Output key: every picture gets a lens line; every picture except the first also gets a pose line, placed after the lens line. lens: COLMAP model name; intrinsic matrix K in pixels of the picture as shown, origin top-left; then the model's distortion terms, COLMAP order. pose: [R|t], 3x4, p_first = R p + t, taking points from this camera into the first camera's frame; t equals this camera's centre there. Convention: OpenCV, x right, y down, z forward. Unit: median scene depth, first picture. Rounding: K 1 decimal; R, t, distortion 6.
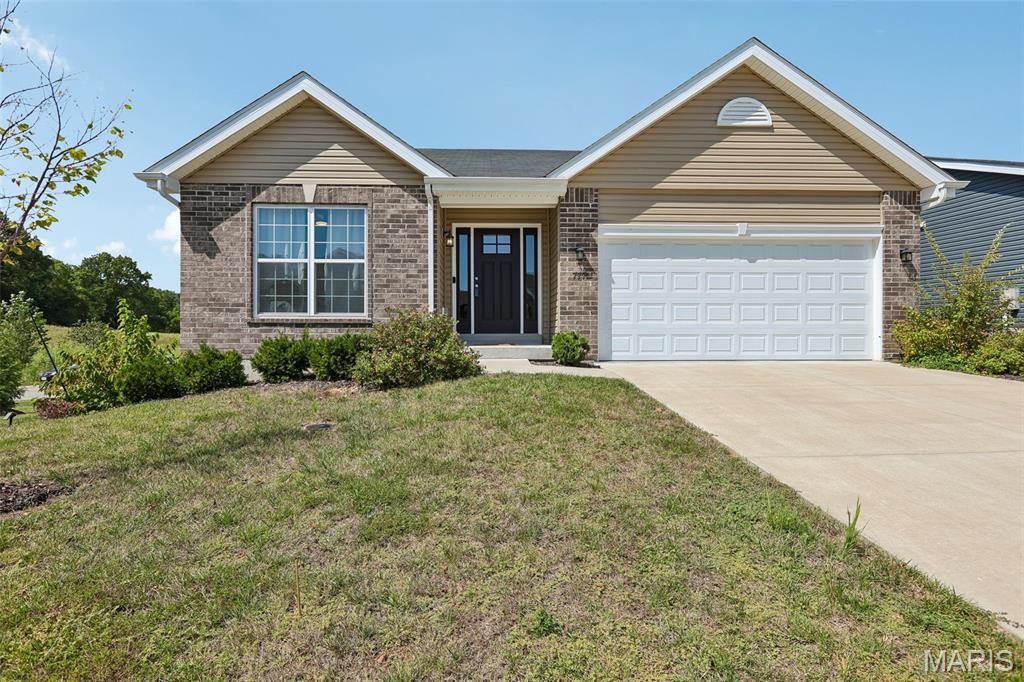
lens RADIAL K [[491.2, 0, 510.9], [0, 491.2, 337.9], [0, 0, 1]] dist [0.003031, 0.001355]
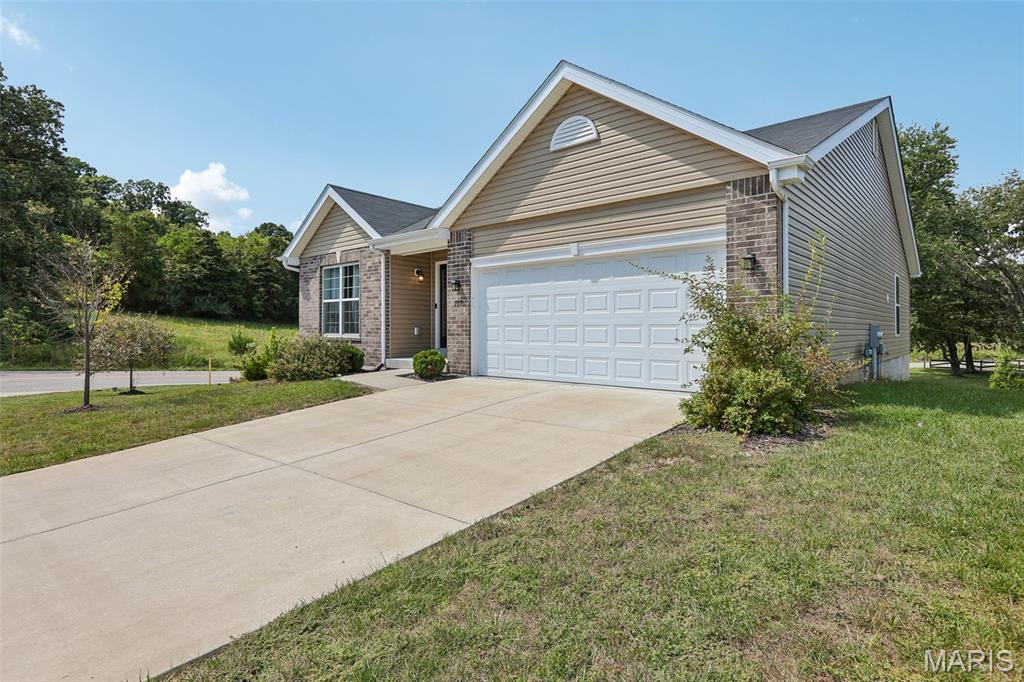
lens RADIAL K [[538.5, 0, 507.3], [0, 538.5, 340.6], [0, 0, 1]] dist [-0.003516, -0.000221]
pose [[0.718731, 0.013615, -0.695155, 1.151345], [-0.017108, 0.999852, 0.001895, -0.040647], [0.695078, 0.010530, 0.718857, 0.141456]]
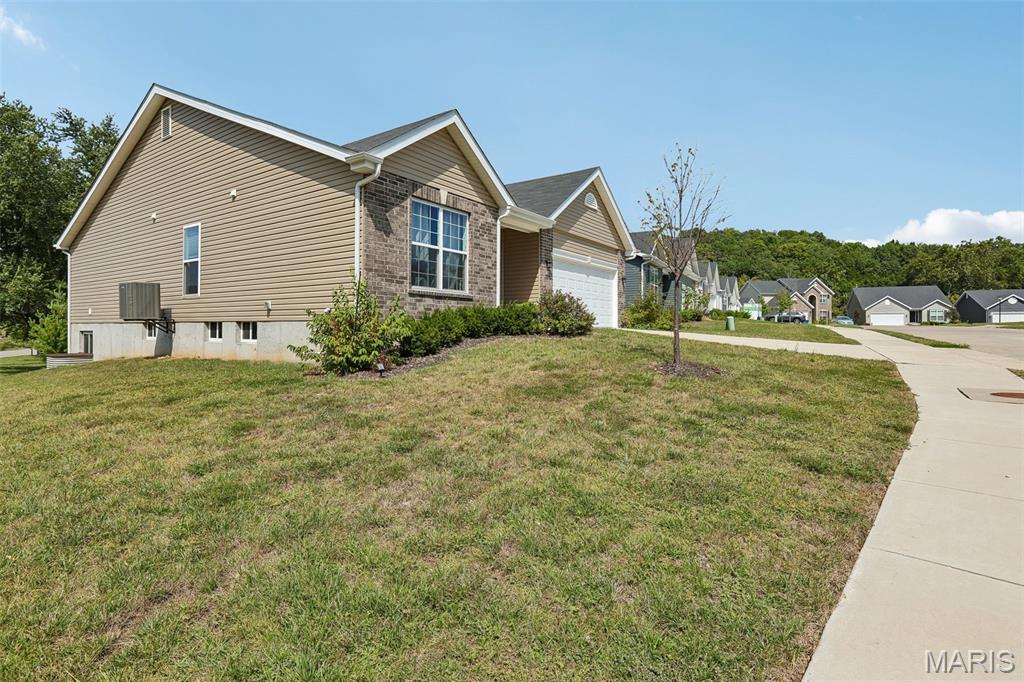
lens RADIAL K [[501.3, 0, 505.6], [0, 501.3, 333.5], [0, 0, 1]] dist [-0.001744, 0.000087]
pose [[0.607572, -0.006662, 0.794237, -1.350807], [0.008725, 0.999960, 0.001713, 0.067588], [-0.794217, 0.005889, 0.607606, 0.055870]]
